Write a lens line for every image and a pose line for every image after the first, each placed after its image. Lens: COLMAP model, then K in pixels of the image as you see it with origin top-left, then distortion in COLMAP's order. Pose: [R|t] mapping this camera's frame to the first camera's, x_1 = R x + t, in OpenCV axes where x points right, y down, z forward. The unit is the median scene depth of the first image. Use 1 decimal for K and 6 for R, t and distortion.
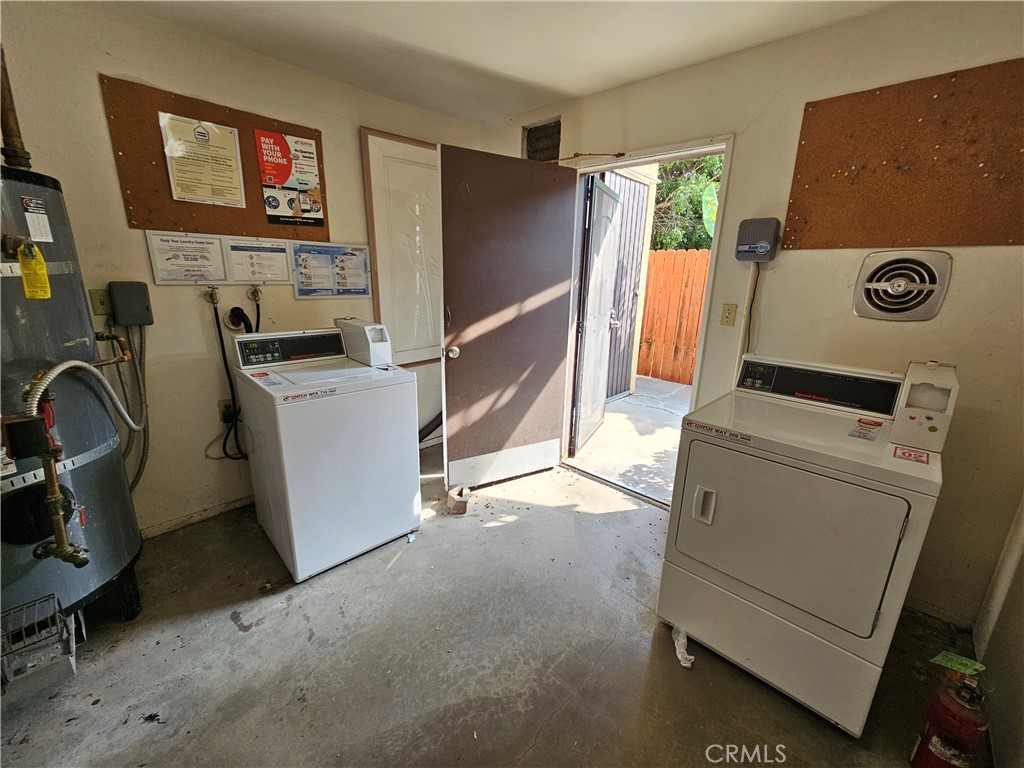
lens RADIAL K [[418.3, 0, 515.7], [0, 418.3, 385.8], [0, 0, 1]] dist [-0.000719, -0.000037]
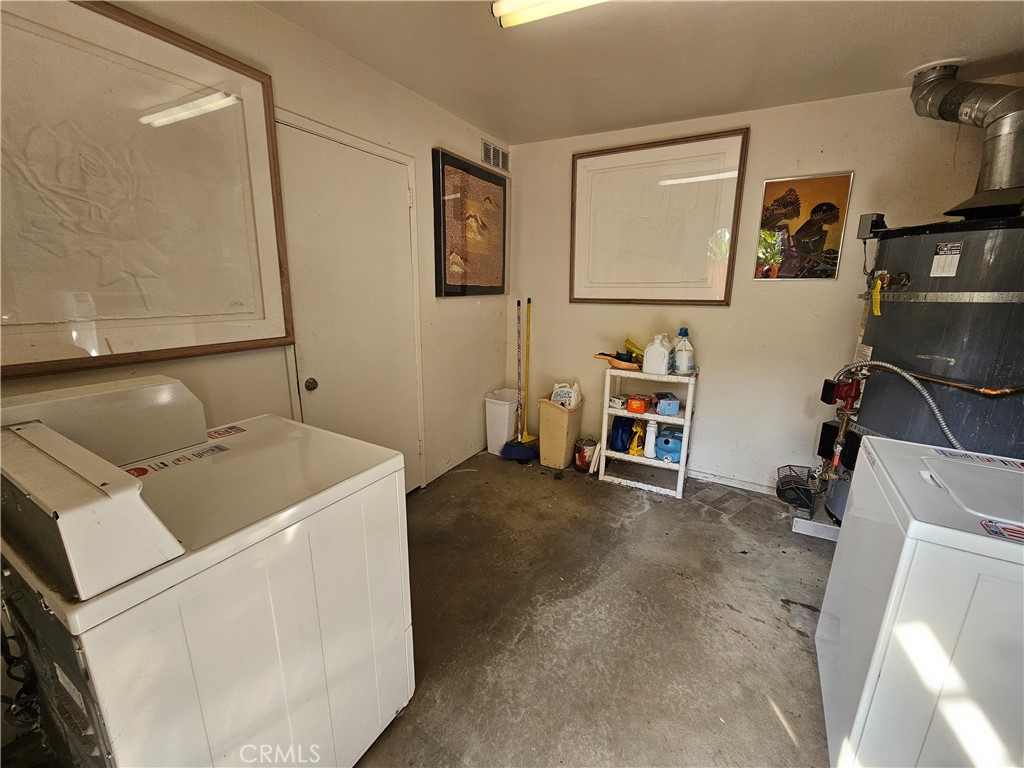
lens RADIAL K [[418.3, 0, 515.7], [0, 418.3, 385.8], [0, 0, 1]] dist [-0.000719, -0.000037]
pose [[-0.968043, 0.019510, -0.250024, 0.394858], [-0.103869, 0.876247, 0.470534, -0.452975], [0.228263, 0.481467, -0.846218, 1.707445]]
